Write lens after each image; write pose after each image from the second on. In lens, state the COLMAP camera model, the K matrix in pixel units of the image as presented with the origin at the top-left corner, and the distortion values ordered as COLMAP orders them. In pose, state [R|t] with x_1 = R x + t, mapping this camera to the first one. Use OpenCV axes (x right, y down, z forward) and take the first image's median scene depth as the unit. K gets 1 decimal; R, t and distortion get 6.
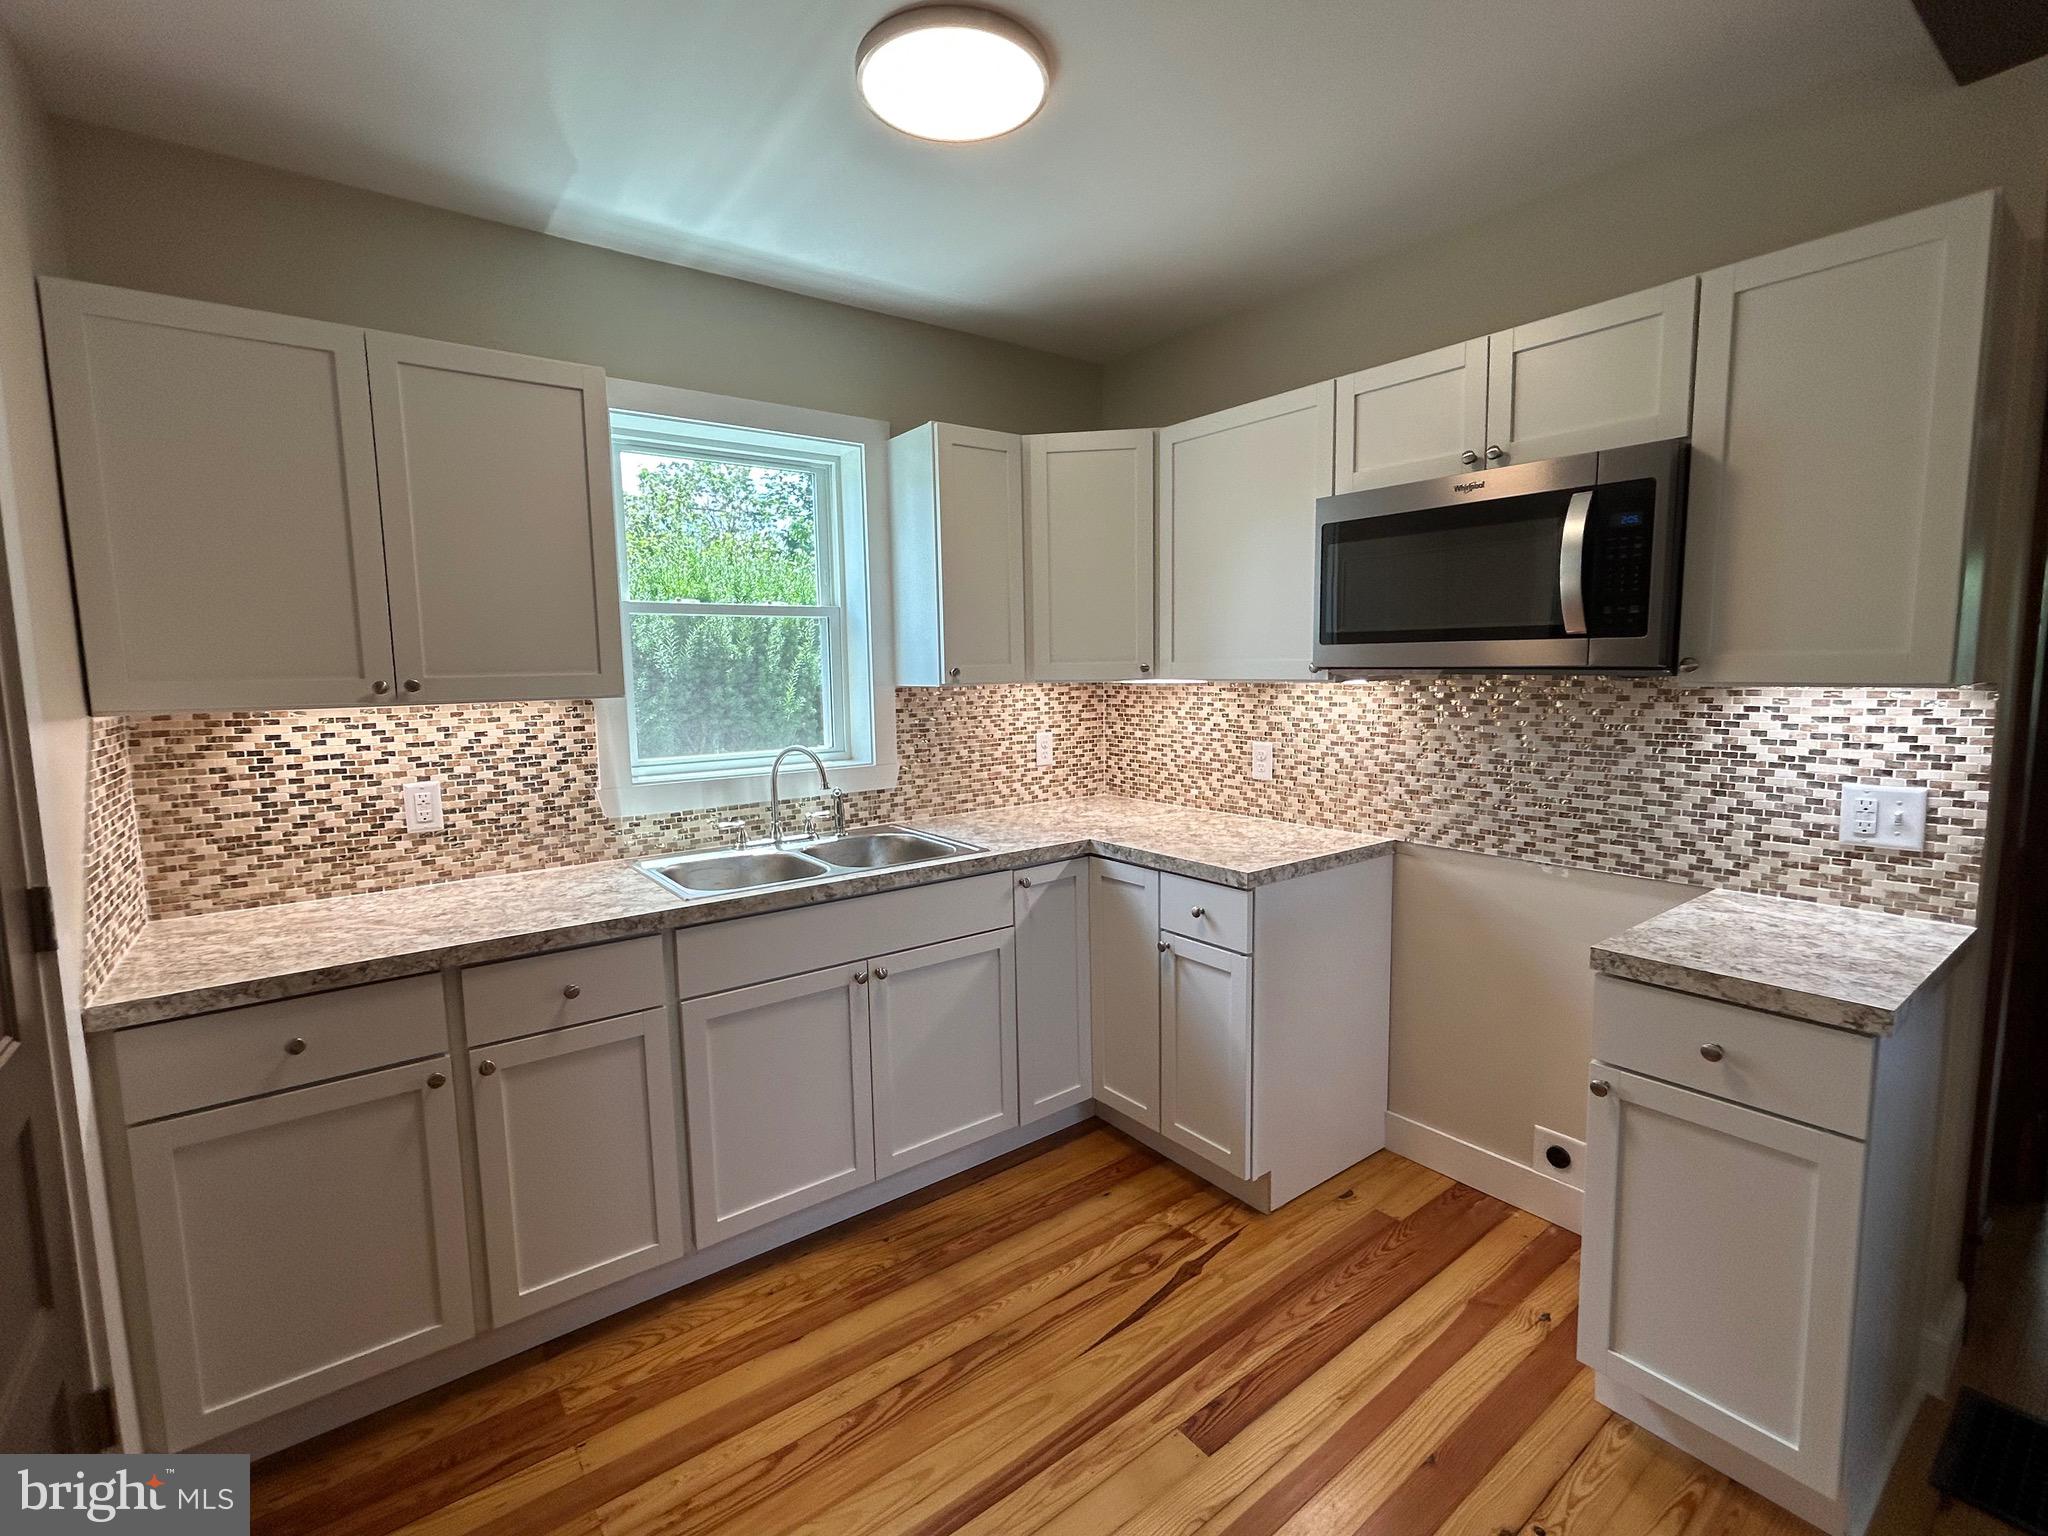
lens RADIAL K [[920.3, 0, 1019.5], [0, 920.3, 766.1], [0, 0, 1]] dist [0.002076, -0.000199]
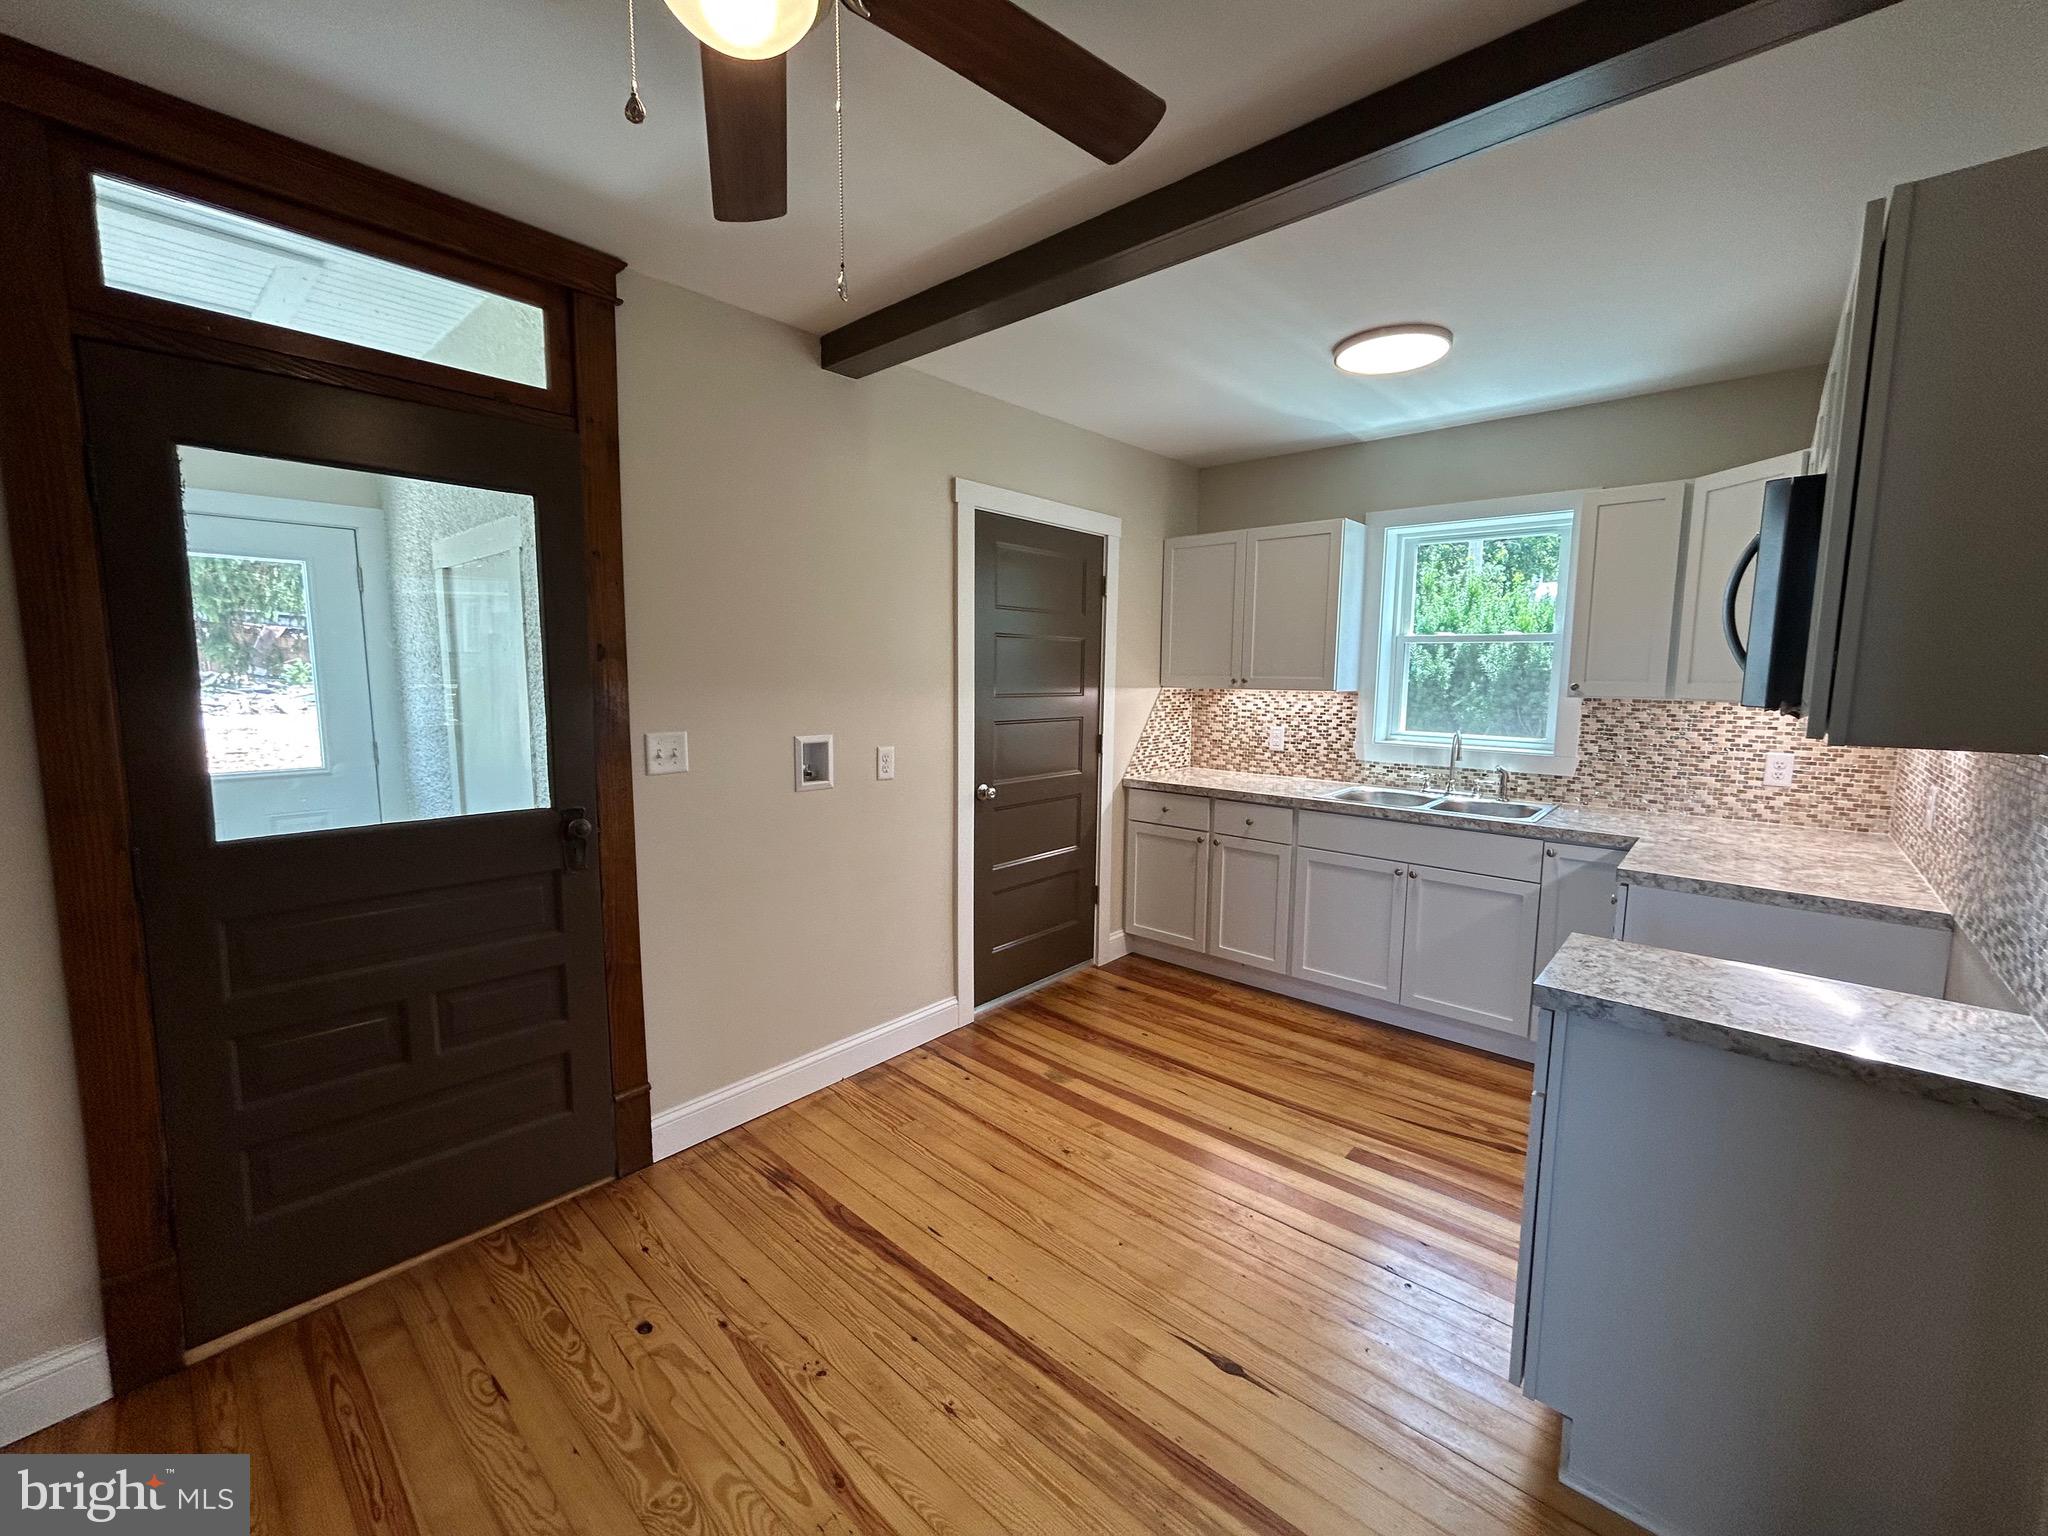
lens RADIAL K [[831.8, 0, 1023.8], [0, 831.8, 766.9], [0, 0, 1]] dist [-0.001548, -0.000468]
pose [[0.197677, 0.137915, -0.970517, 1.114668], [-0.118298, 0.986174, 0.116045, -0.044498], [0.973103, 0.091871, 0.211259, 0.034655]]
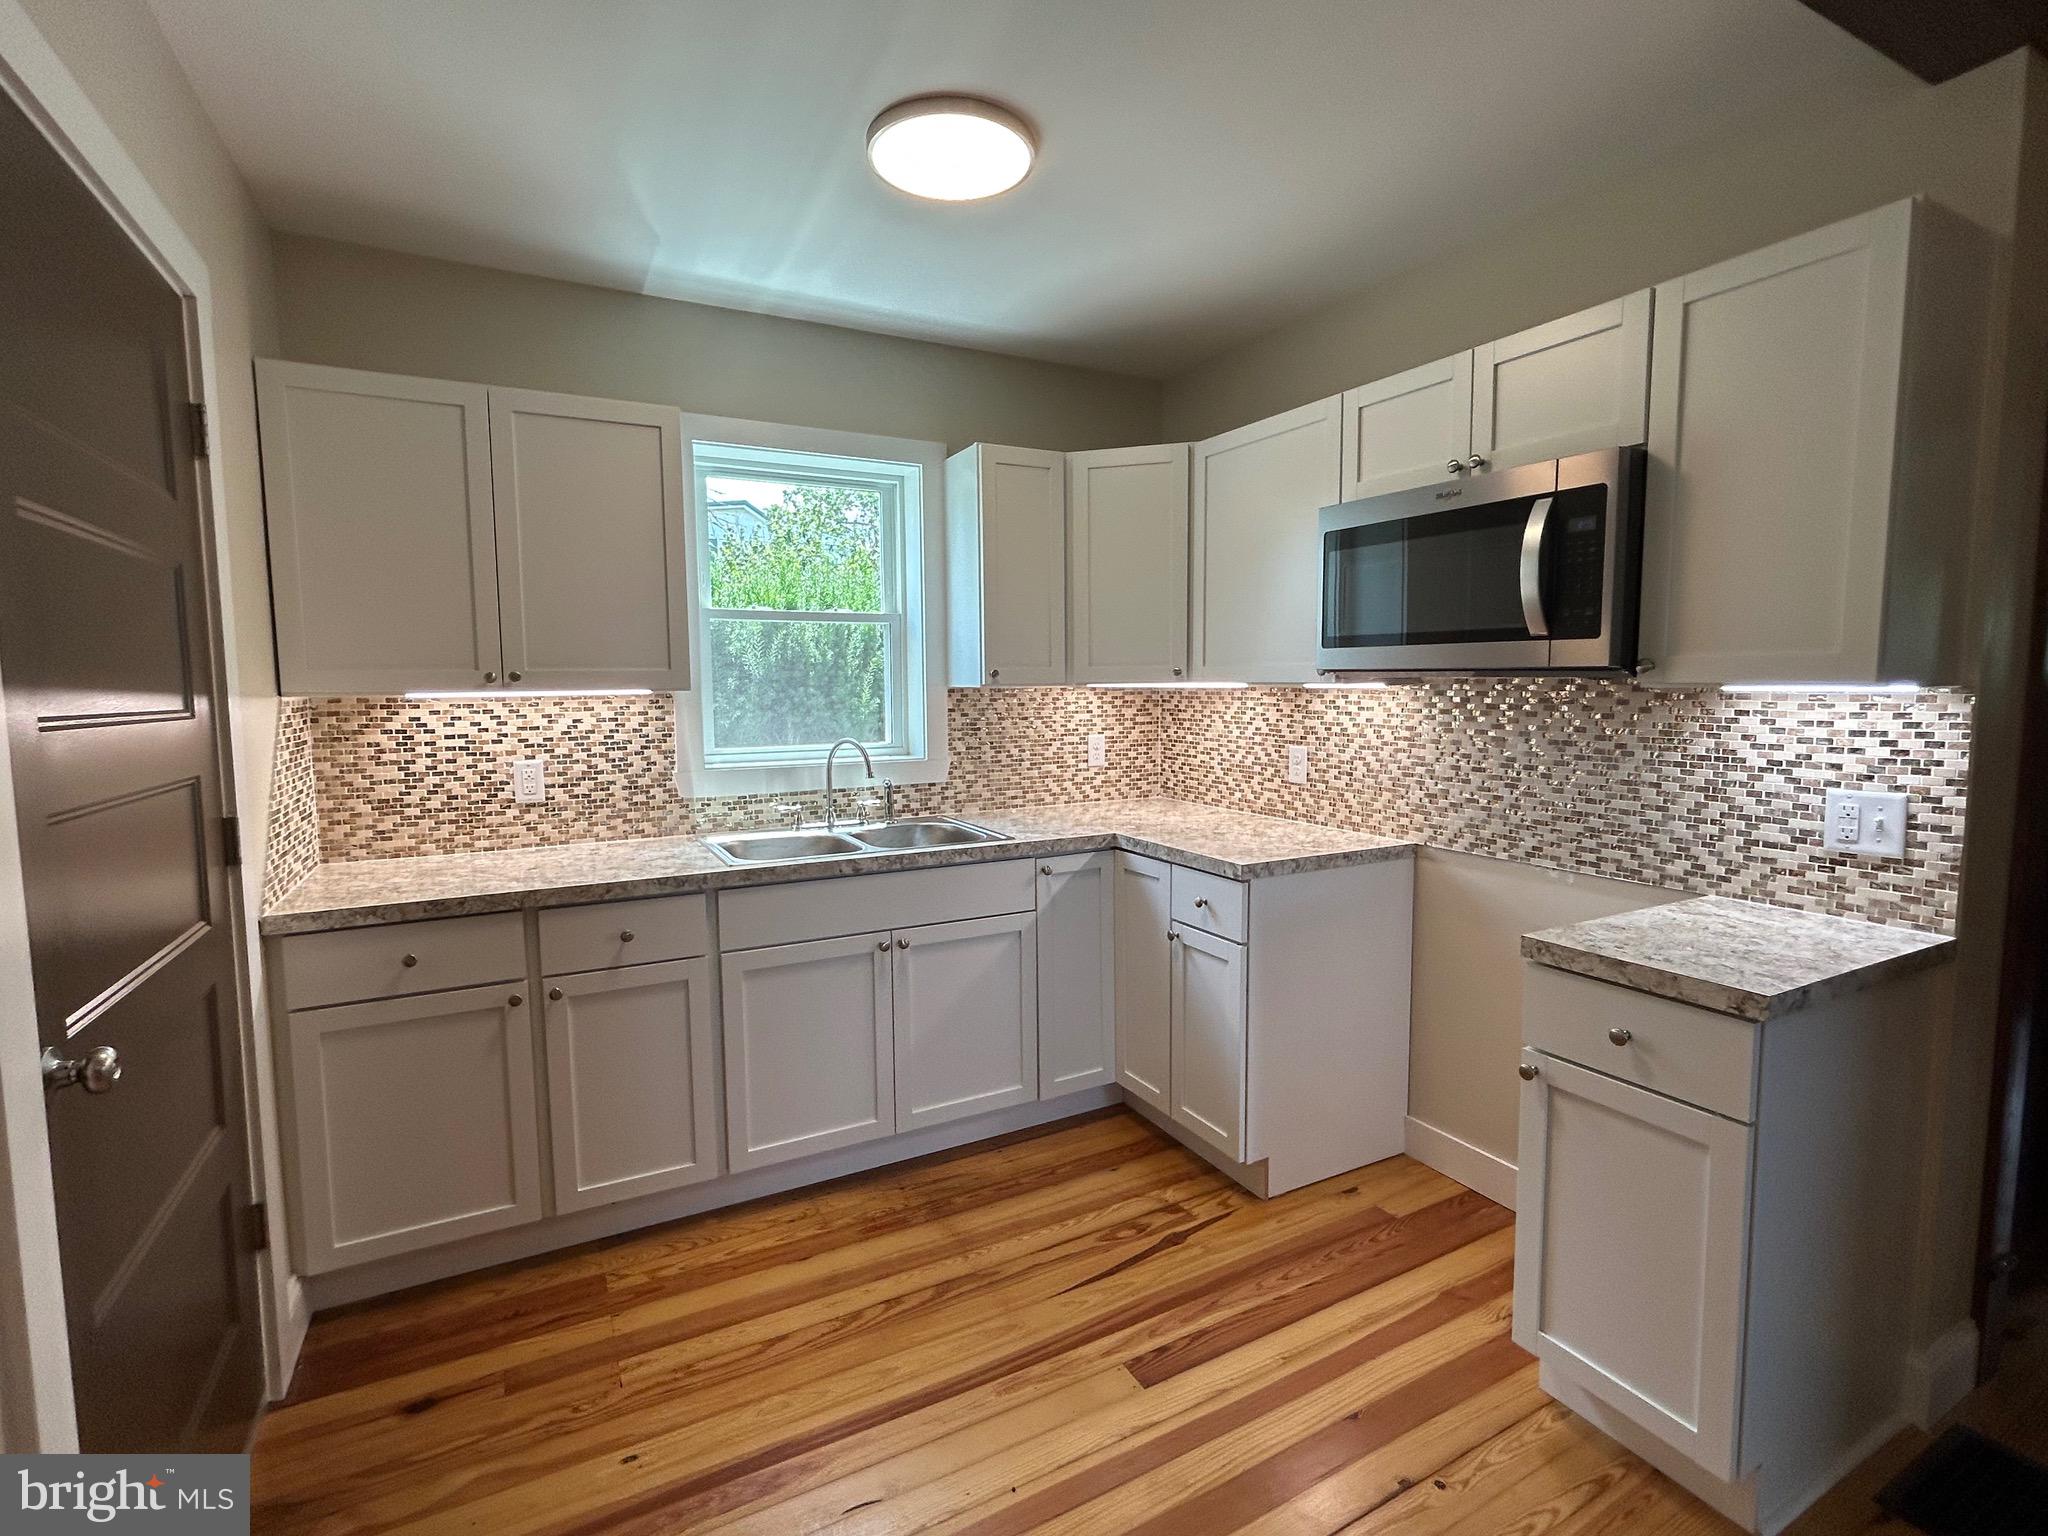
lens RADIAL K [[951.6, 0, 1019.9], [0, 951.6, 767.8], [0, 0, 1]] dist [-0.002119, 0.001533]
pose [[0.987653, 0.024036, -0.154803, 0.164892], [-0.026527, 0.999549, -0.014047, 0.027831], [0.154396, 0.017980, 0.987845, -0.110710]]
